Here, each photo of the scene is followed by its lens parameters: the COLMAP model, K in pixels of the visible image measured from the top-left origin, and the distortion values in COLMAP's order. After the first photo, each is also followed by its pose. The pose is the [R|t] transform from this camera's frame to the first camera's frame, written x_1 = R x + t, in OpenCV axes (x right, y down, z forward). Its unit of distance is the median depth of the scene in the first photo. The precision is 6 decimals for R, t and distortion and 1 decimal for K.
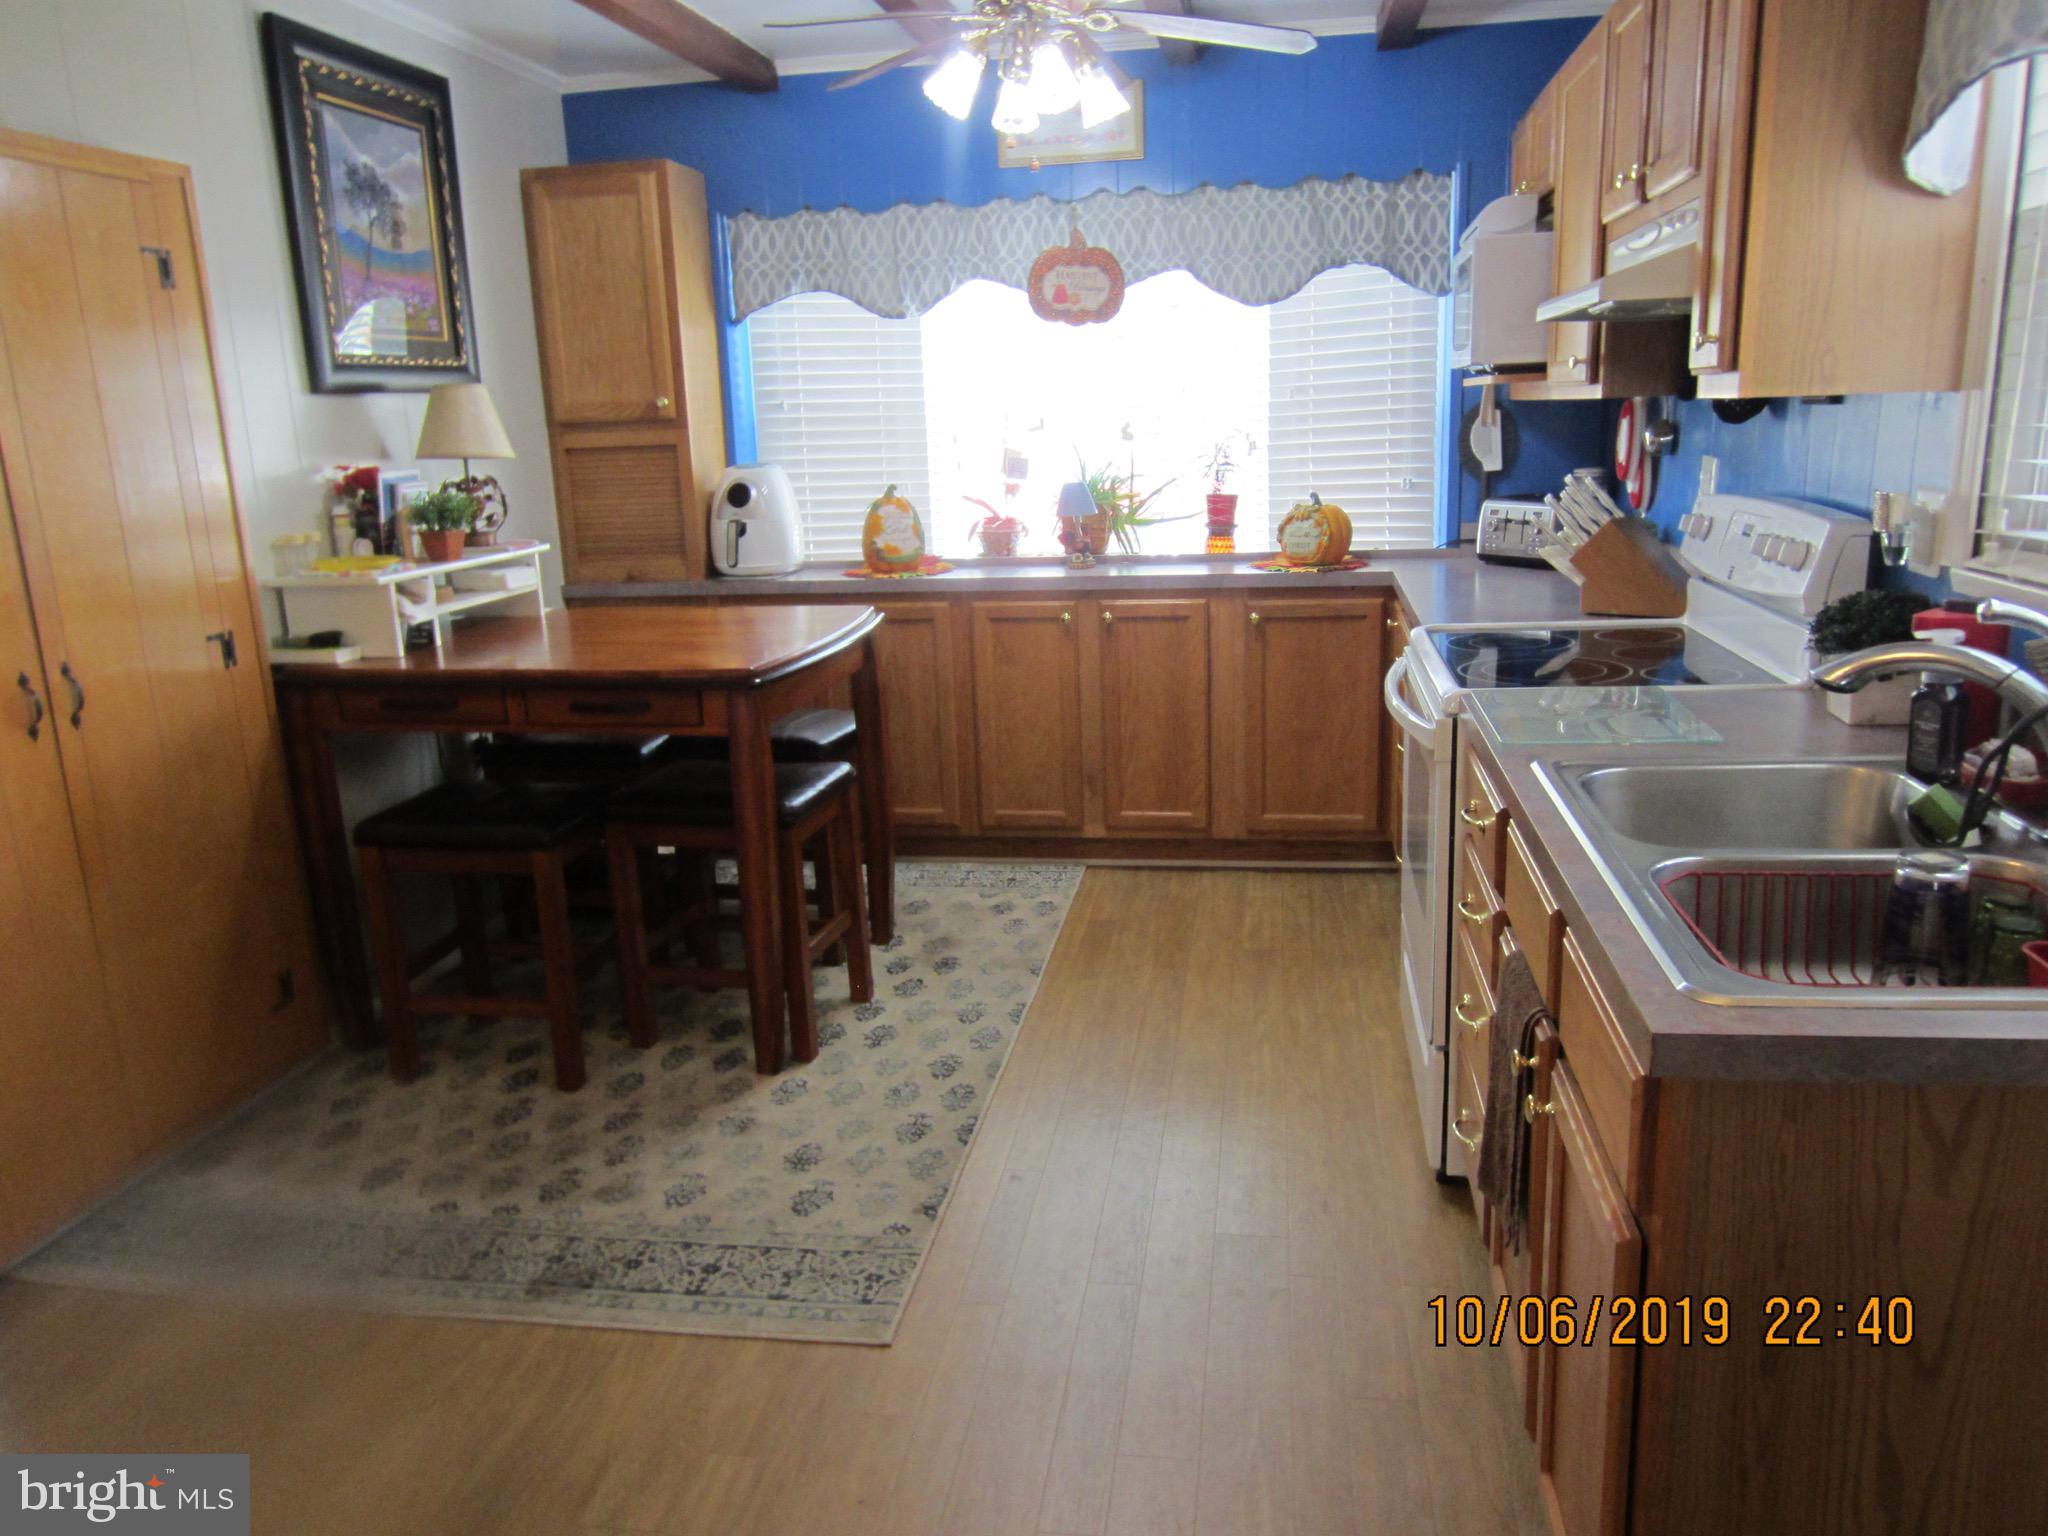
lens RADIAL K [[1462.0, 0, 1055.0], [0, 1462.0, 760.8], [0, 0, 1]] dist [-0.020783, 0.004315]
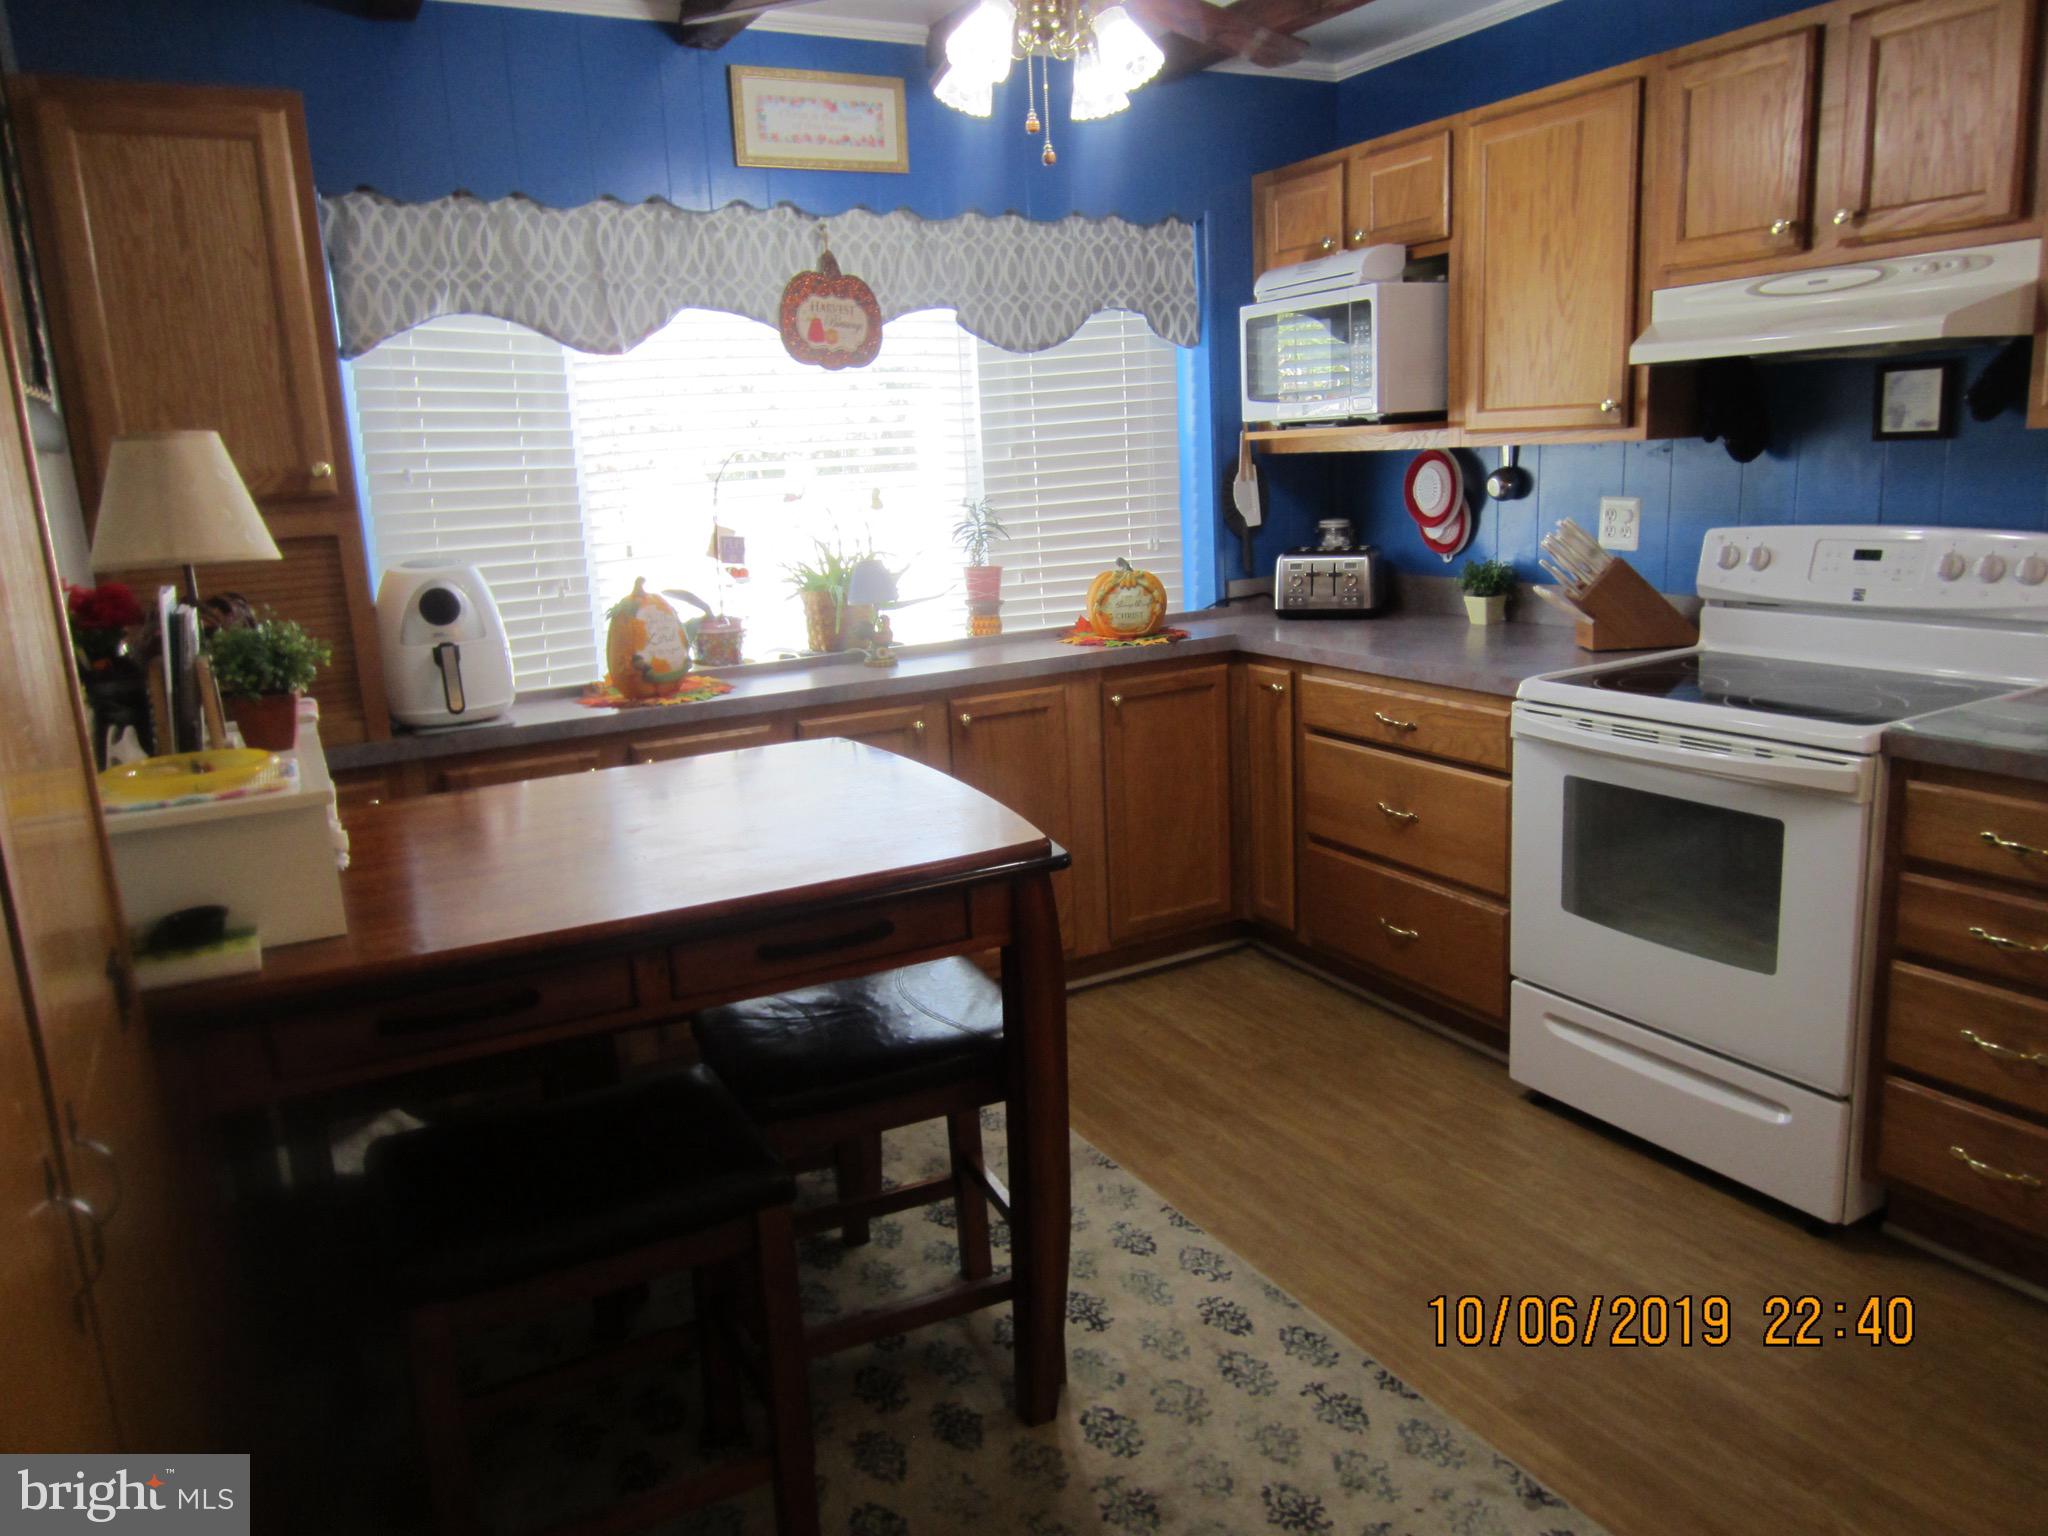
lens RADIAL K [[1462.0, 0, 1055.0], [0, 1462.0, 760.8], [0, 0, 1]] dist [-0.020783, 0.004315]
pose [[0.785915, -0.134352, 0.603562, -0.413650], [0.167267, 0.985910, 0.001661, -0.066764], [-0.595282, 0.099651, 0.797314, 0.310514]]
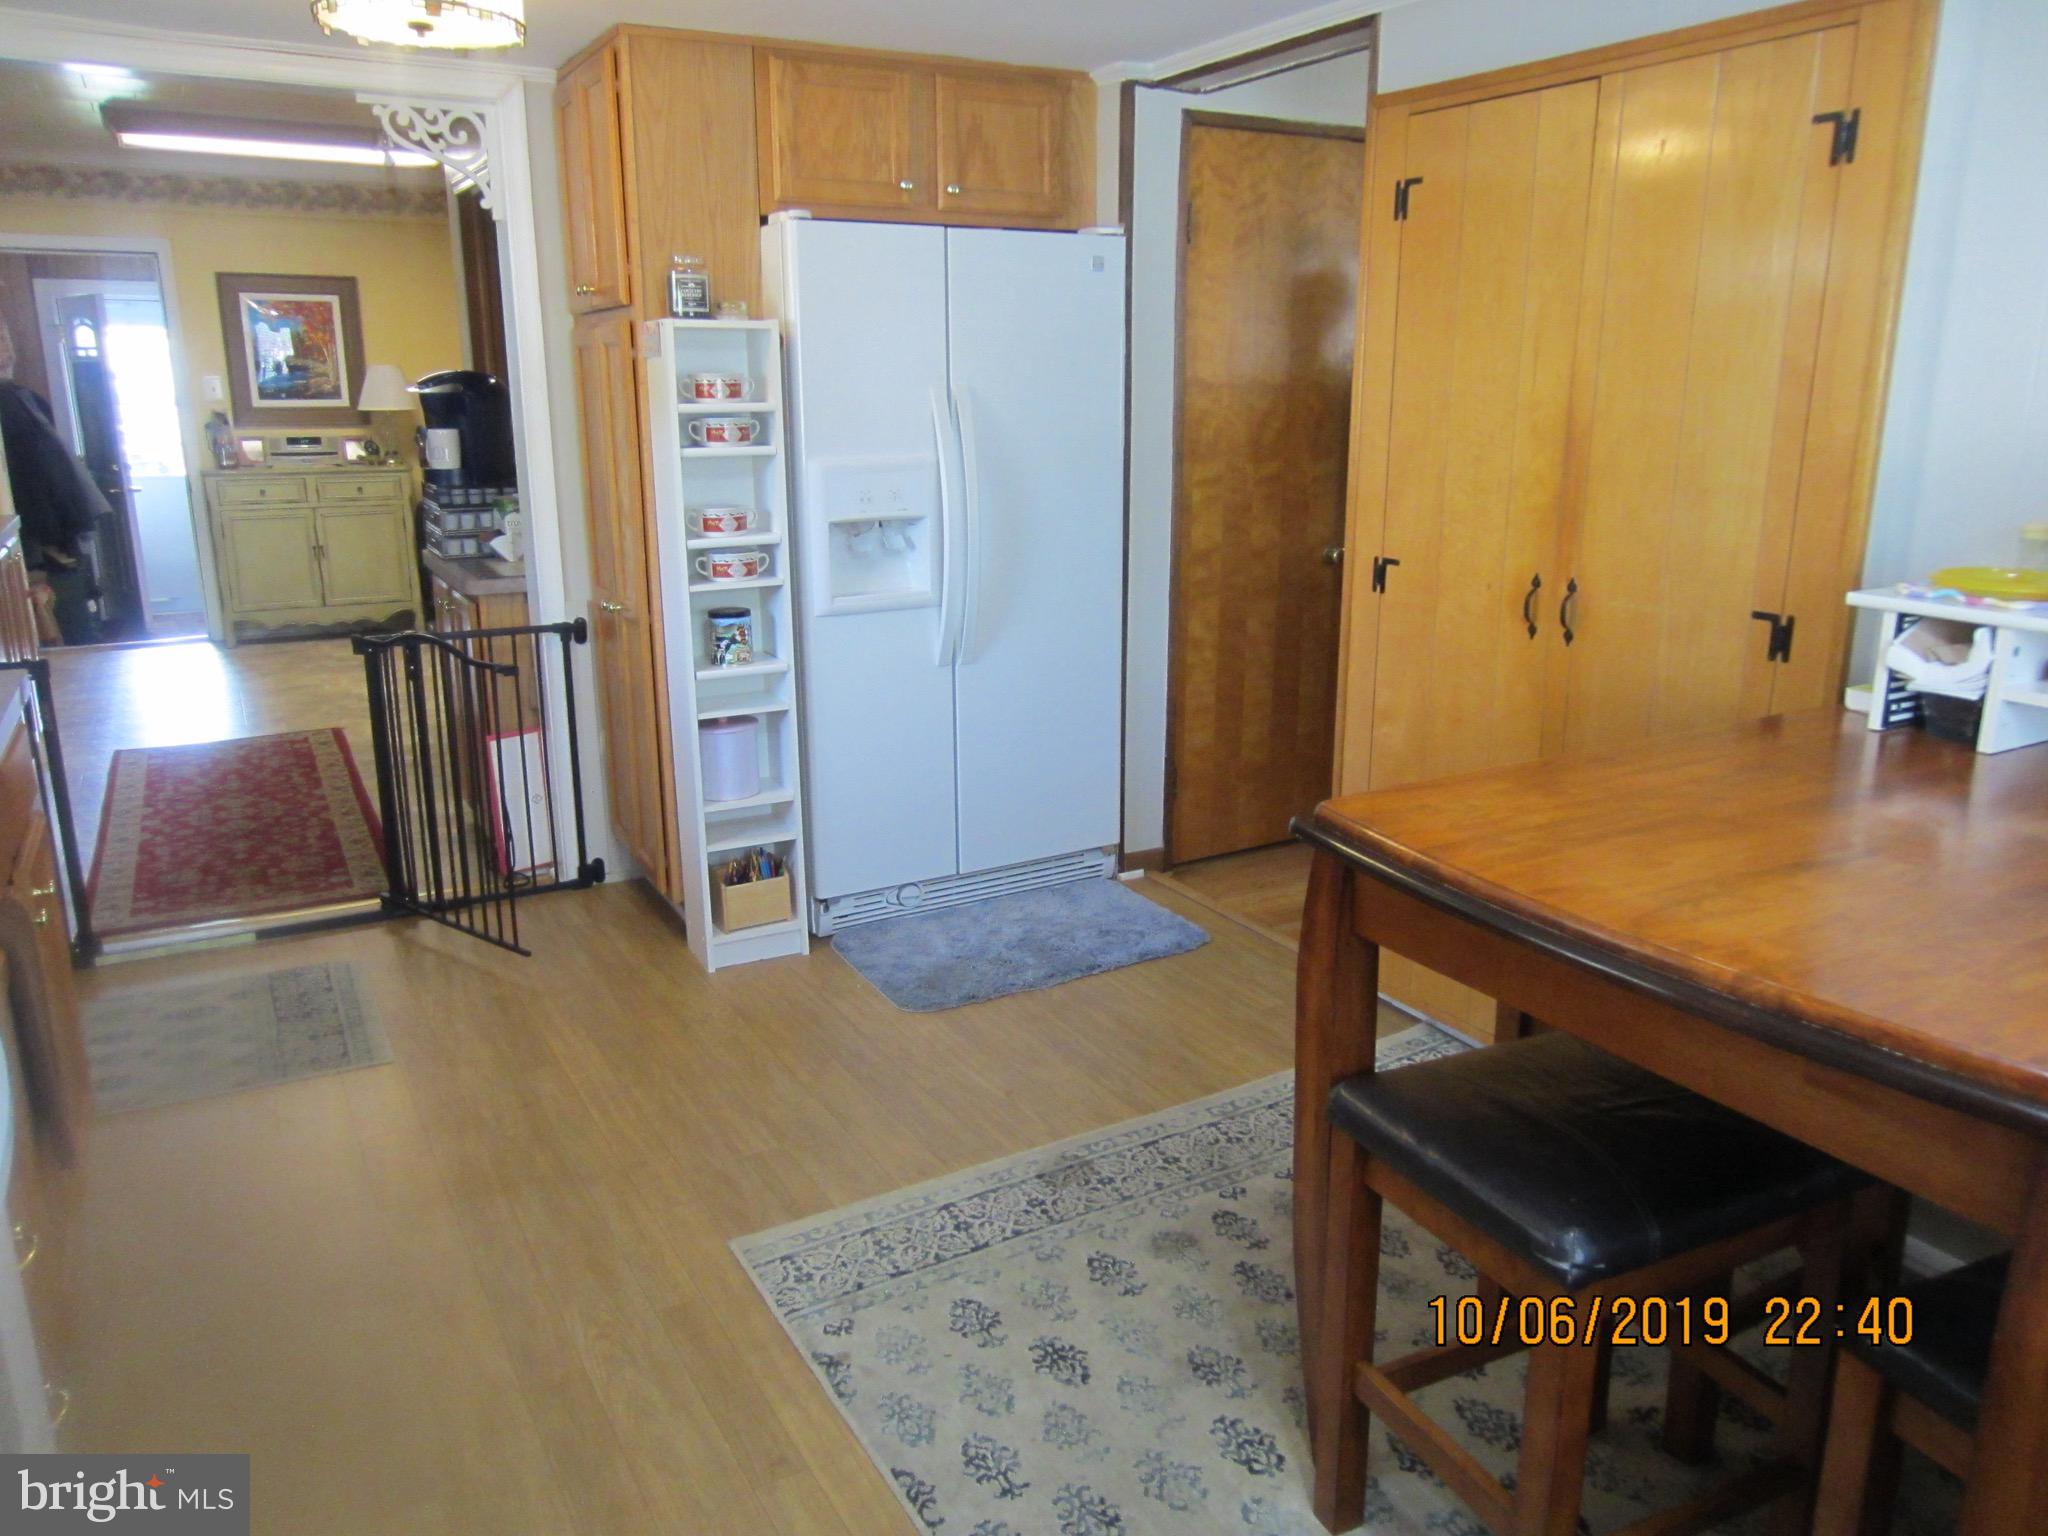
lens RADIAL K [[1462.0, 0, 1055.0], [0, 1462.0, 760.8], [0, 0, 1]] dist [-0.020783, 0.004315]
pose [[-0.769922, 0.195913, -0.607321, 0.145161], [-0.123993, 0.887641, 0.443531, -0.215141], [0.625976, 0.416788, -0.659122, 0.886715]]
